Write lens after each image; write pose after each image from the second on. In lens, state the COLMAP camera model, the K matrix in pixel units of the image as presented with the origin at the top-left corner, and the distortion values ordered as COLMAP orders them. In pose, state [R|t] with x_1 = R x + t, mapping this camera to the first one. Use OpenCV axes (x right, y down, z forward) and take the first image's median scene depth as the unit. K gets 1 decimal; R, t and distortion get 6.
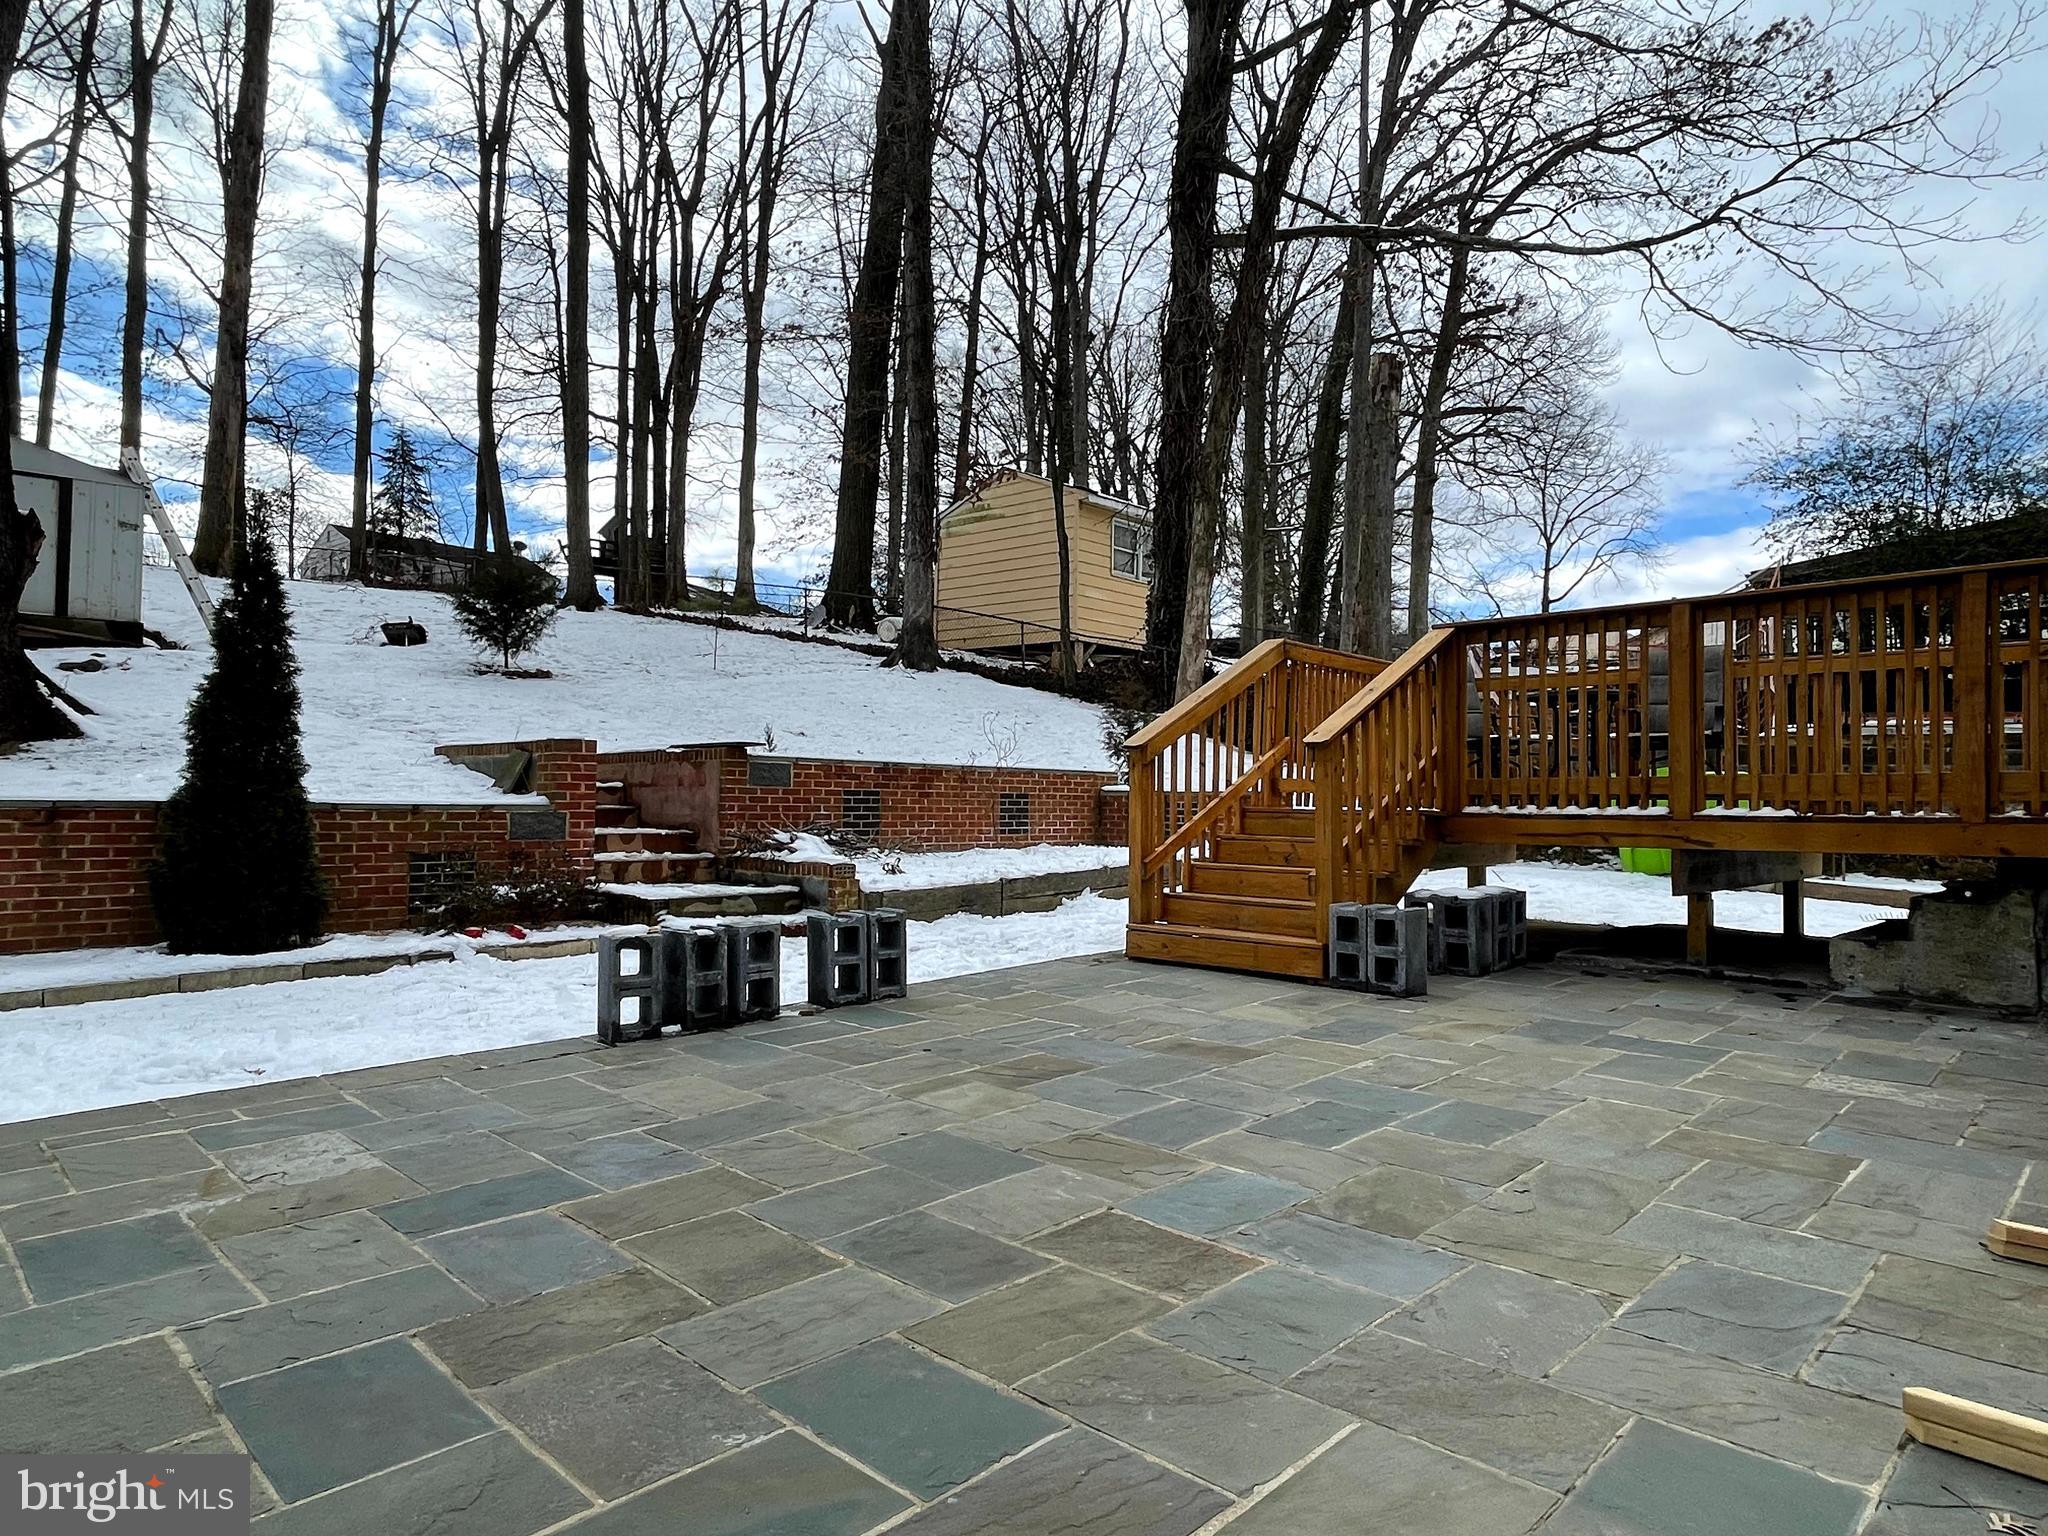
lens RADIAL K [[1205.8, 0, 1019.9], [0, 1205.8, 771.3], [0, 0, 1]] dist [-0.005680, -0.006671]
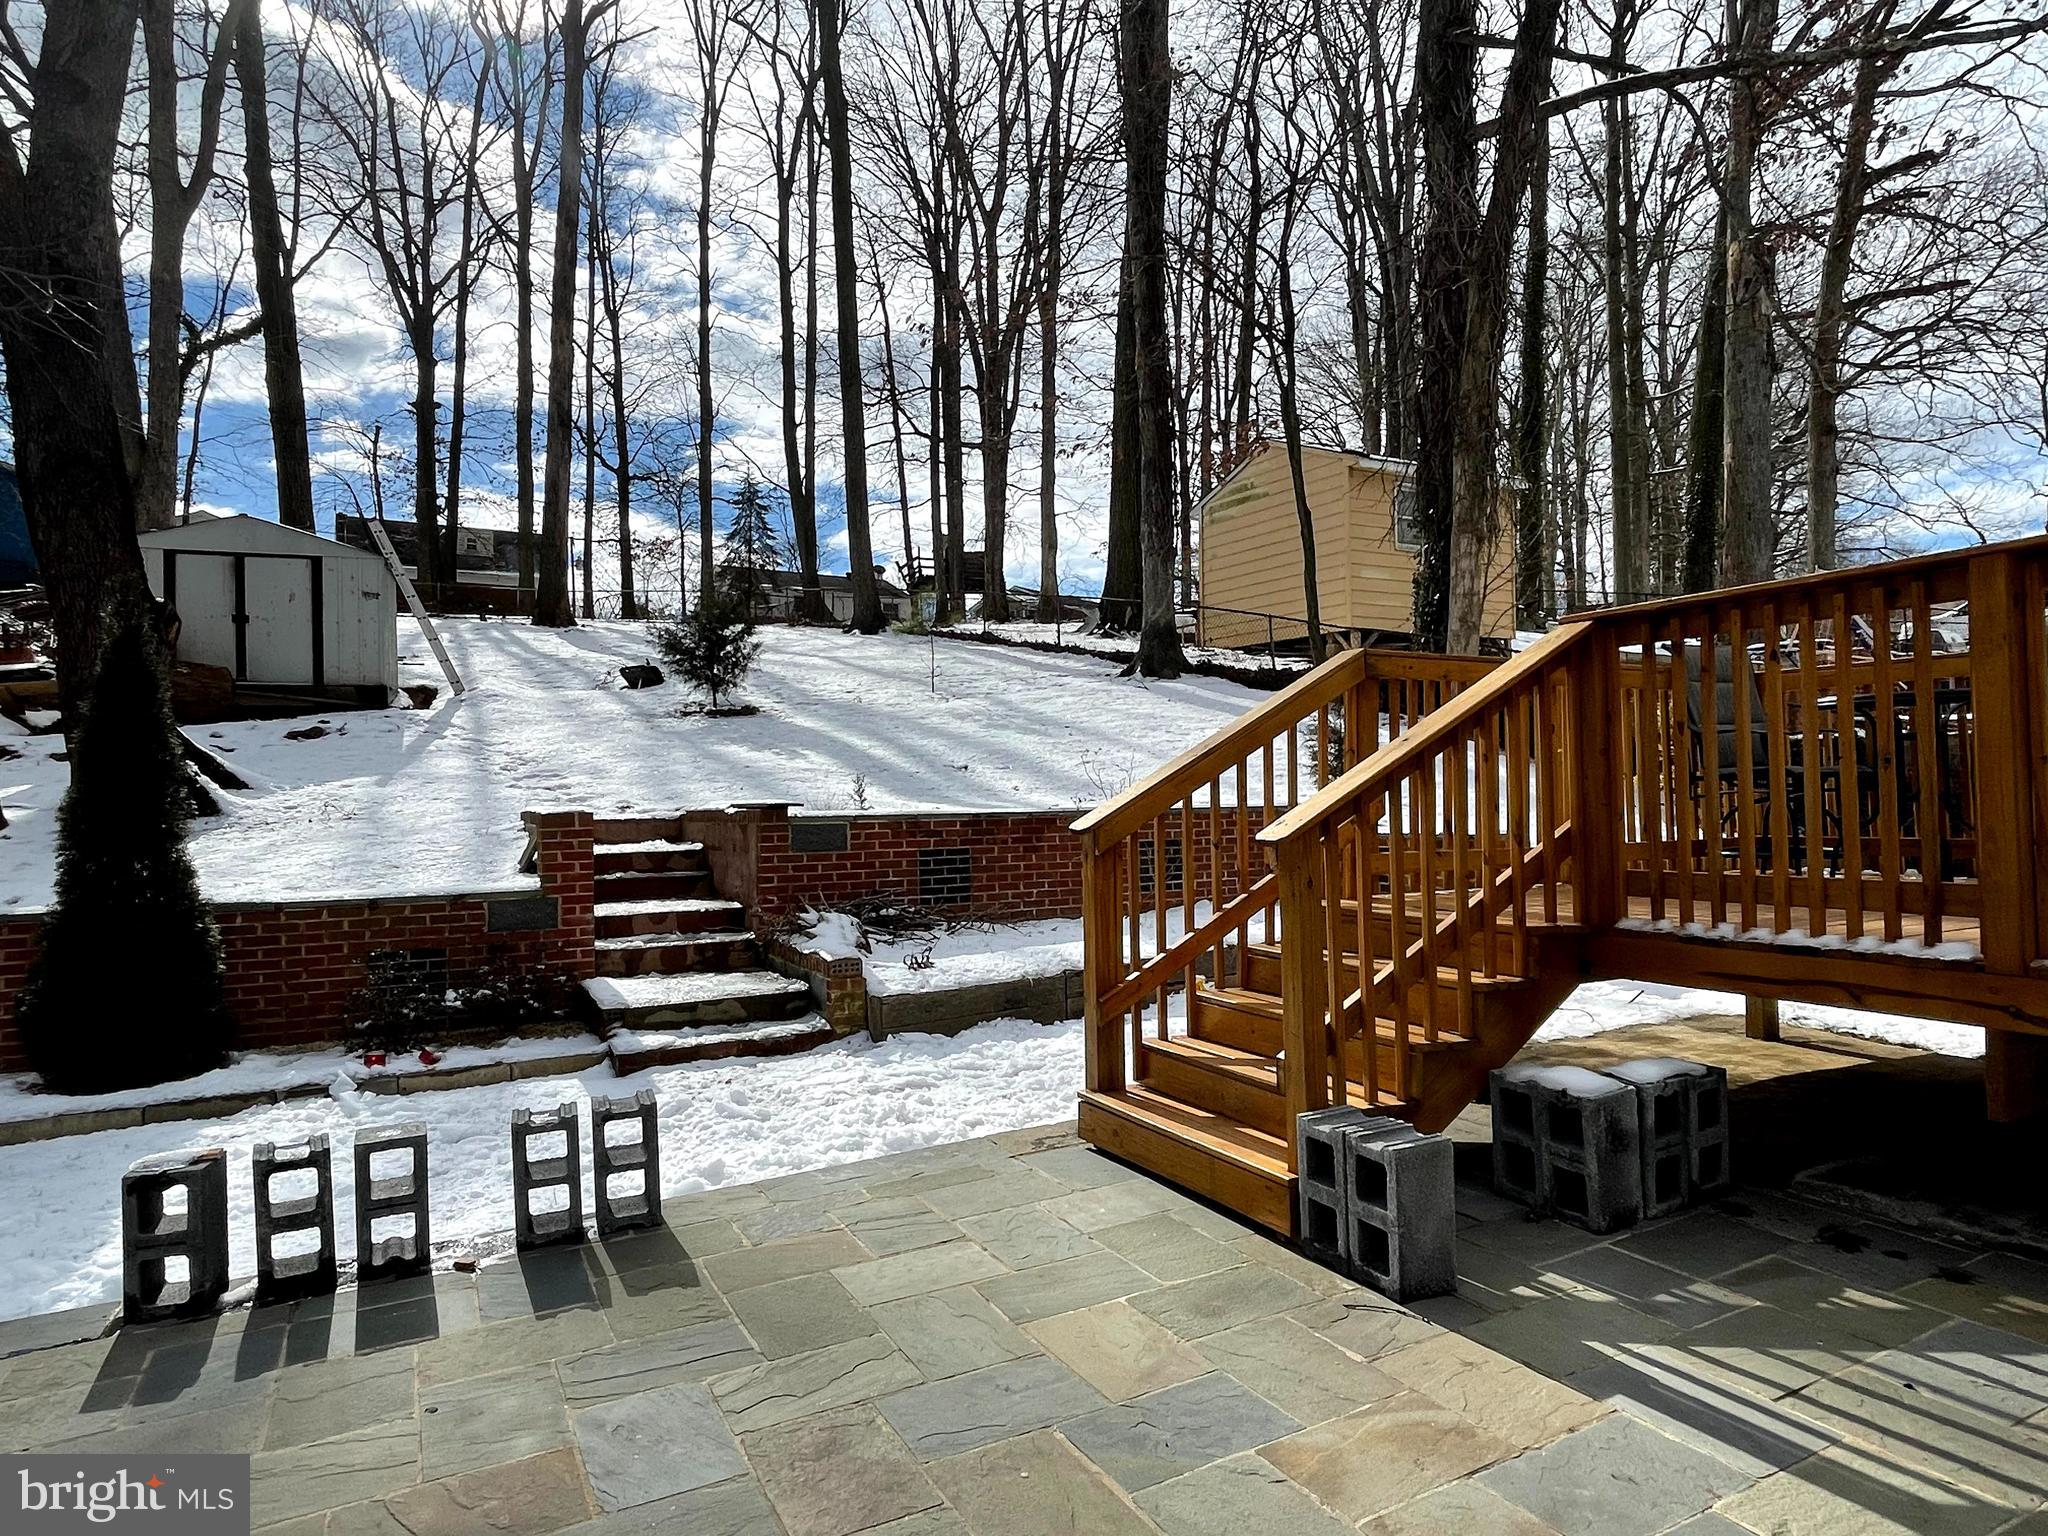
lens RADIAL K [[1205.8, 0, 1026.4], [0, 1205.8, 764.2], [0, 0, 1]] dist [-0.005680, -0.006671]
pose [[0.950872, -0.039735, -0.307023, 0.180637], [0.040044, 0.999184, -0.005293, -0.036209], [0.306983, -0.007262, 0.951687, 0.223197]]
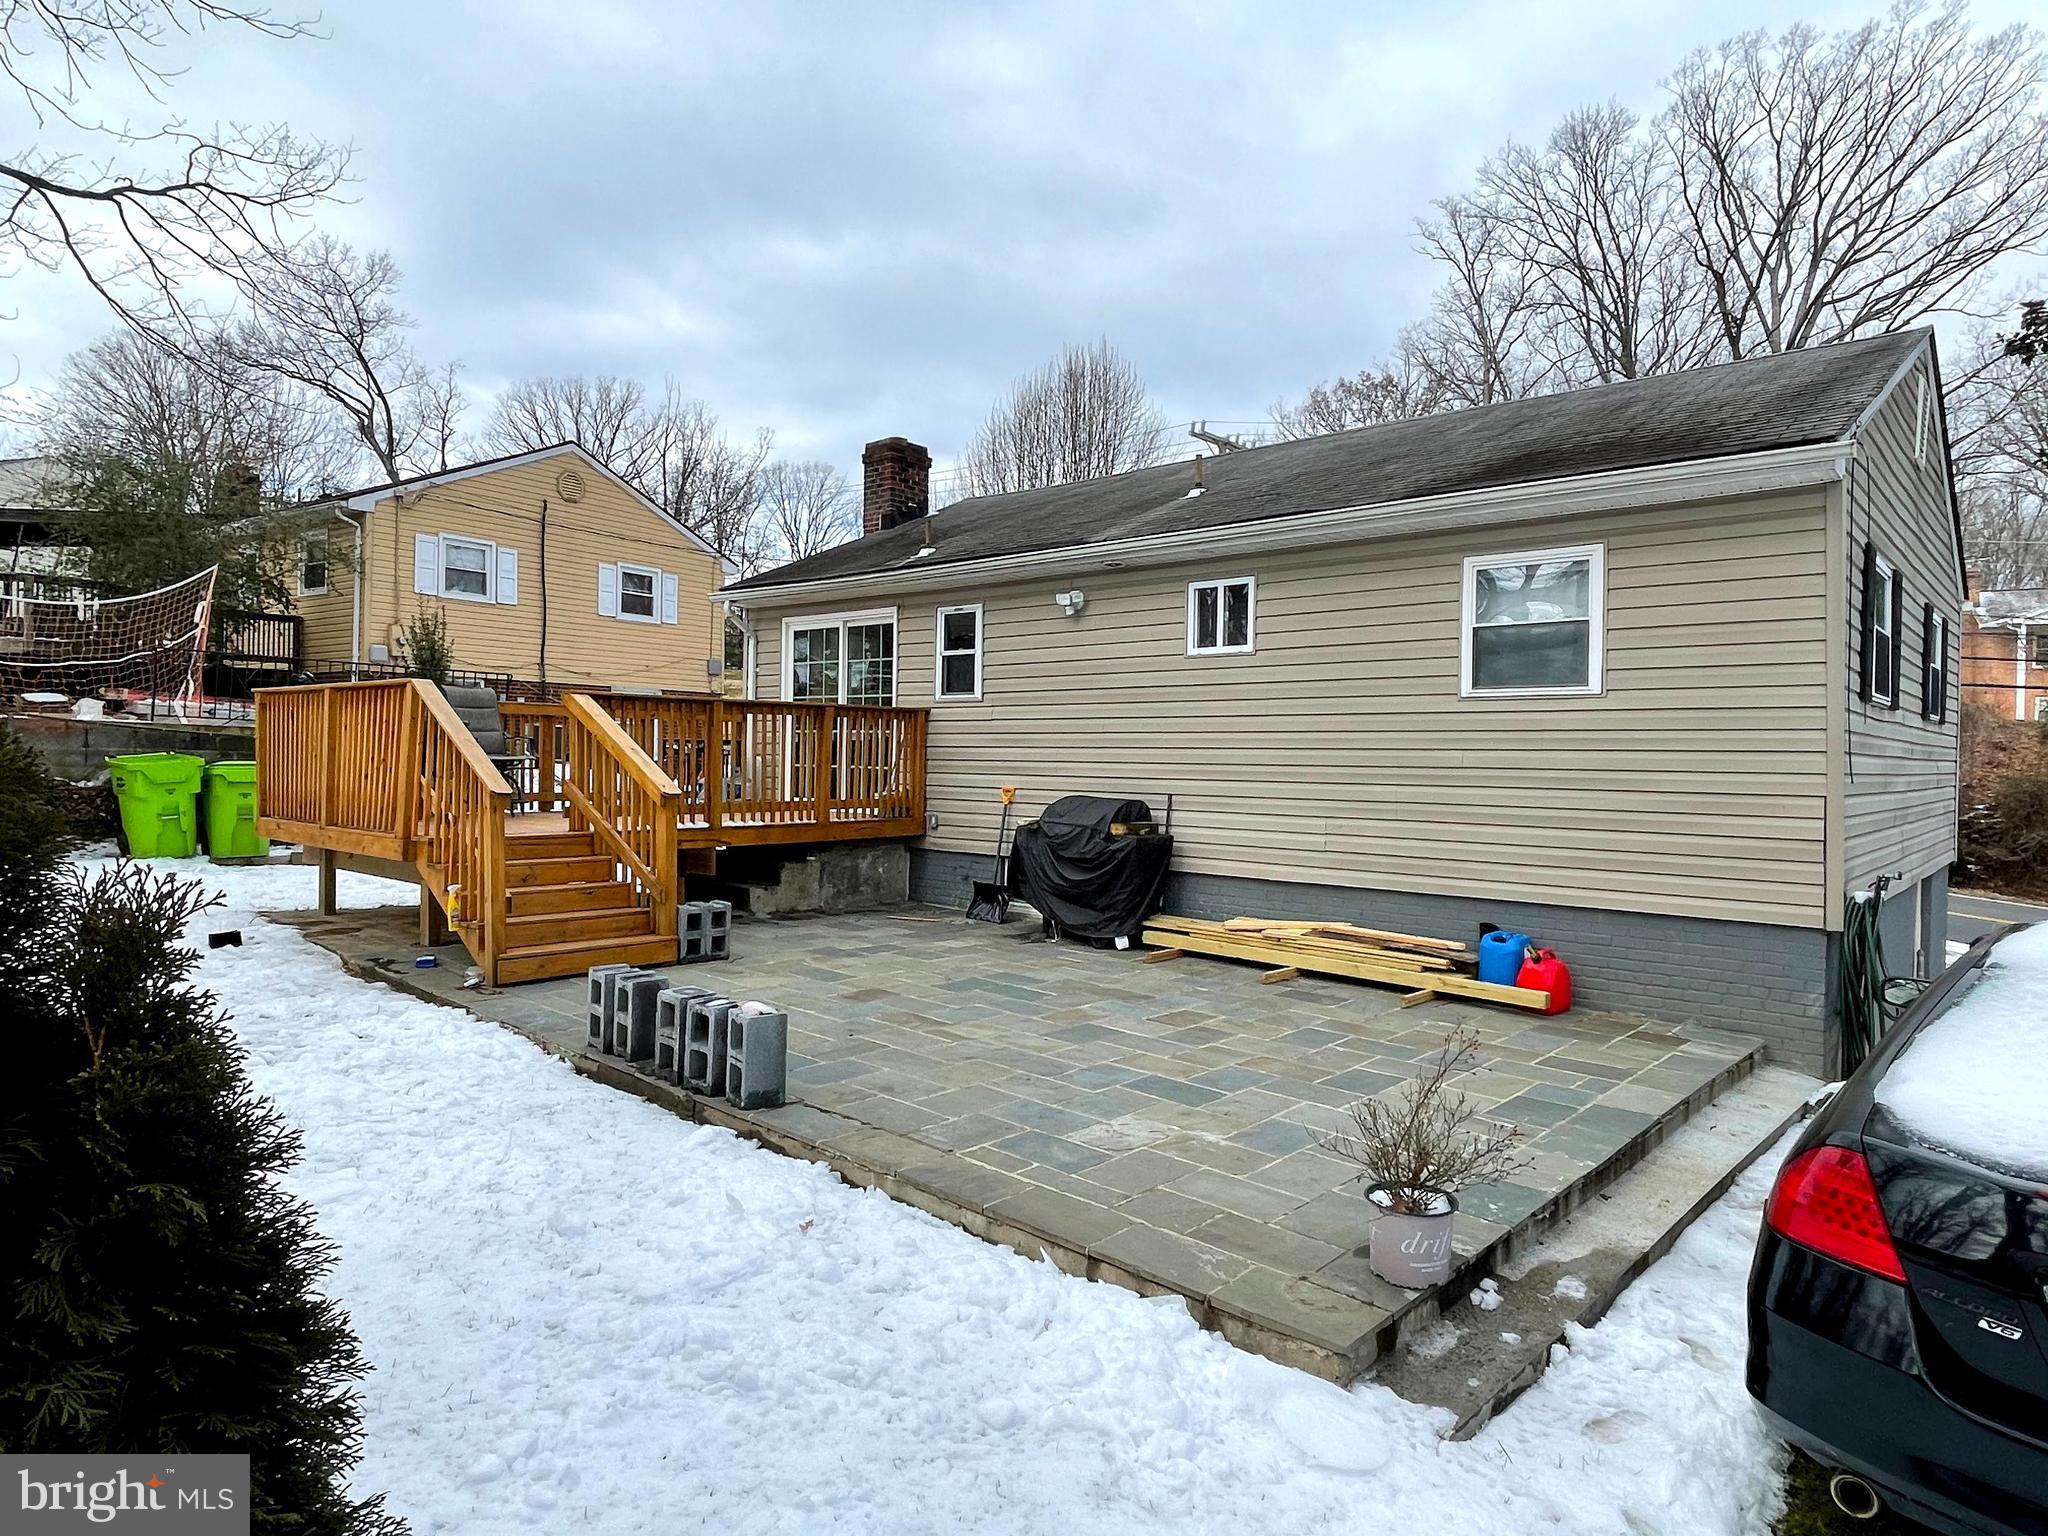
lens RADIAL K [[1205.8, 0, 1021.9], [0, 1205.8, 760.0], [0, 0, 1]] dist [-0.005680, -0.006671]
pose [[-0.031065, -0.018685, 0.999343, -0.664458], [-0.037667, 0.999137, 0.017511, -0.058398], [-0.998807, -0.037099, -0.031742, 0.367736]]
